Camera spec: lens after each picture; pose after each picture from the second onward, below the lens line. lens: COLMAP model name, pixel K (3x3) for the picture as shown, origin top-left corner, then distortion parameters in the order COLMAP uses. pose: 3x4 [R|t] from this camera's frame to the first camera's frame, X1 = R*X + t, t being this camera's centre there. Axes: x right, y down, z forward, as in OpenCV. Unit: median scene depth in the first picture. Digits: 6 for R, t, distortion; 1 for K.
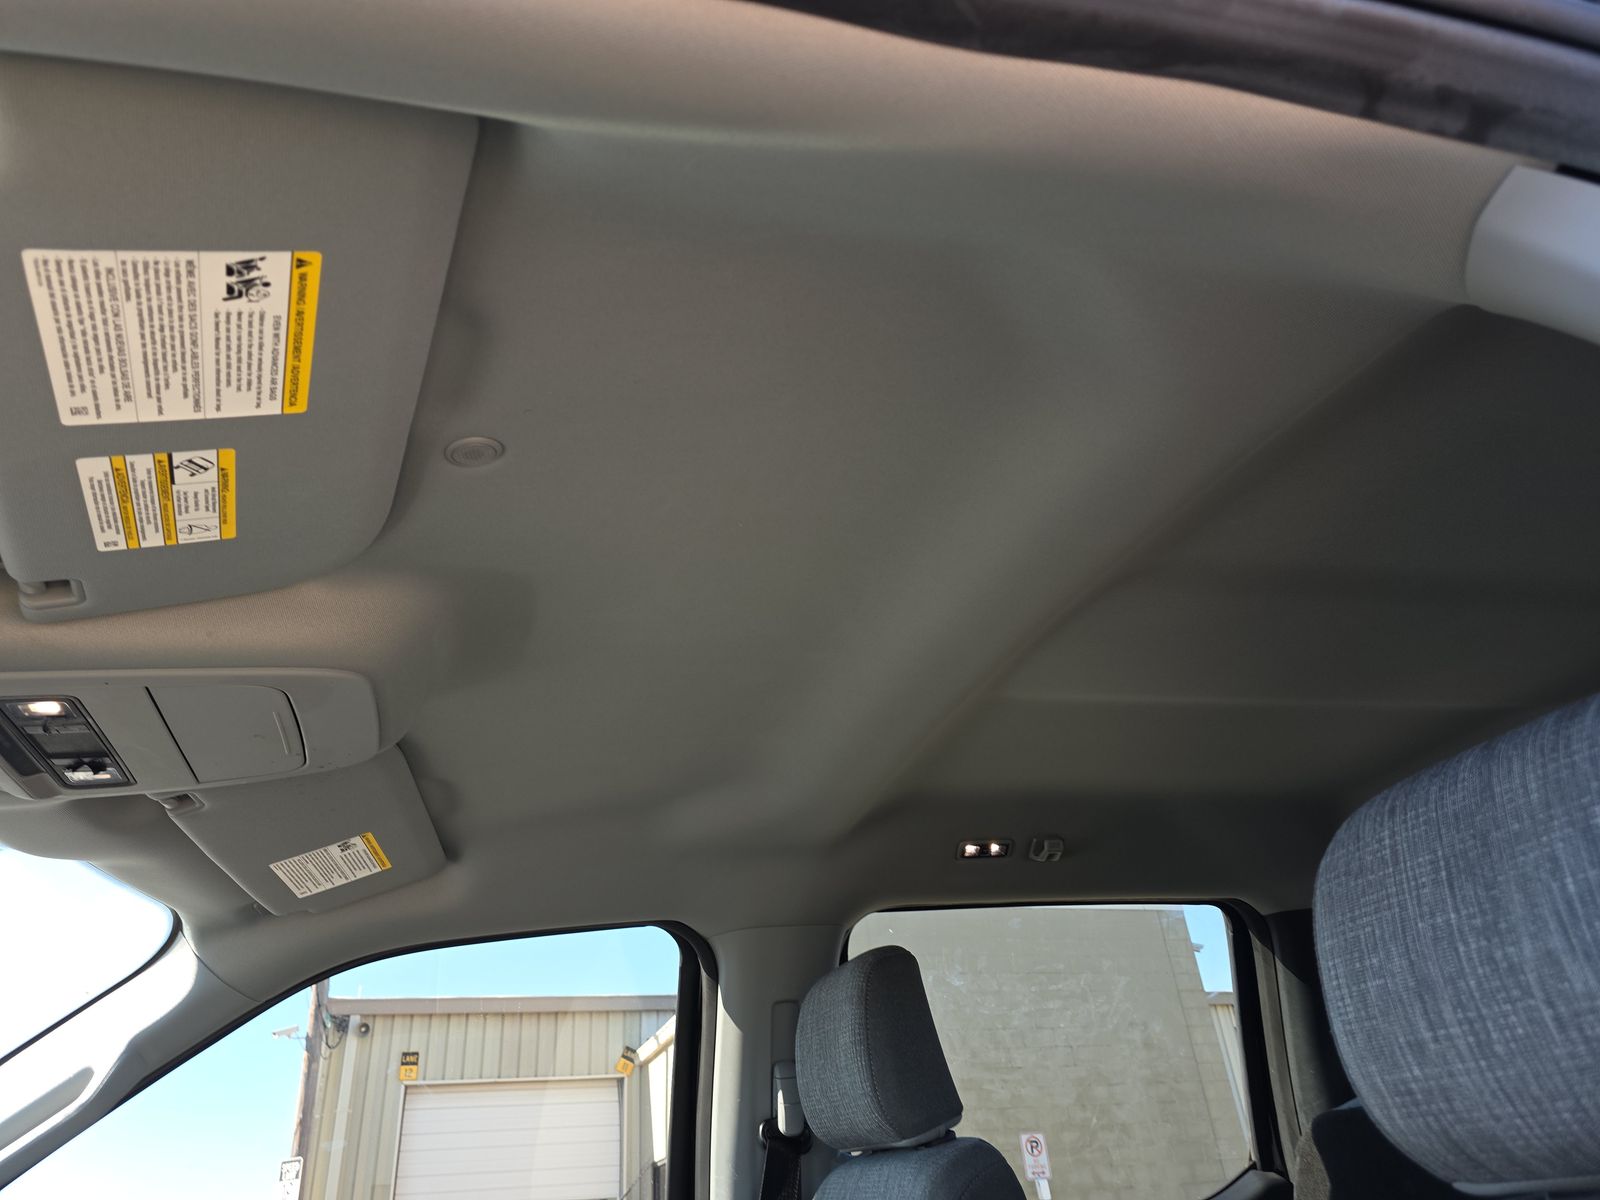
lens RADIAL K [[1053.8, 0, 757.9], [0, 1053.8, 579.1], [0, 0, 1]] dist [0.046159, -0.038822]
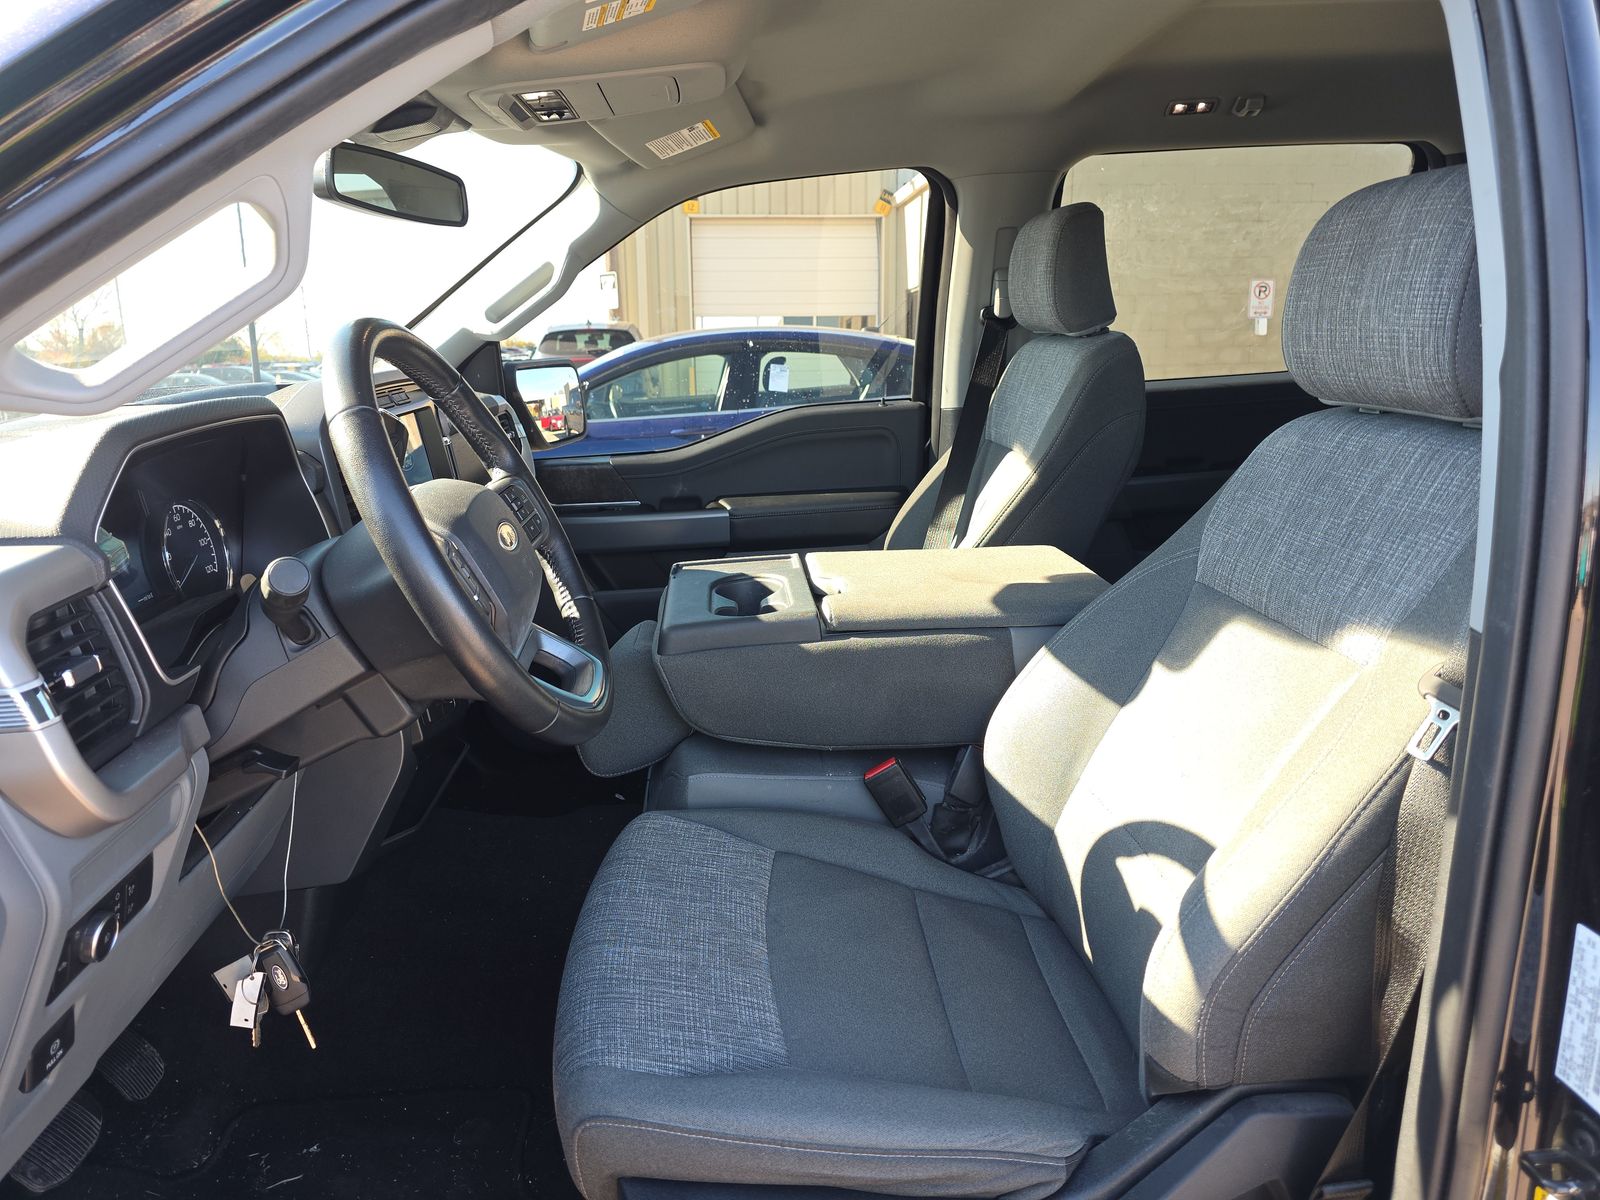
lens RADIAL K [[1060.7, 0, 800.0], [0, 1060.7, 600.0], [0, 0, 1]] dist [0.022999, -0.002985]
pose [[0.982546, 0.091468, -0.161979, 0.029497], [0.051084, 0.704610, 0.707754, -0.234367], [0.178868, -0.703675, 0.687639, -0.299161]]
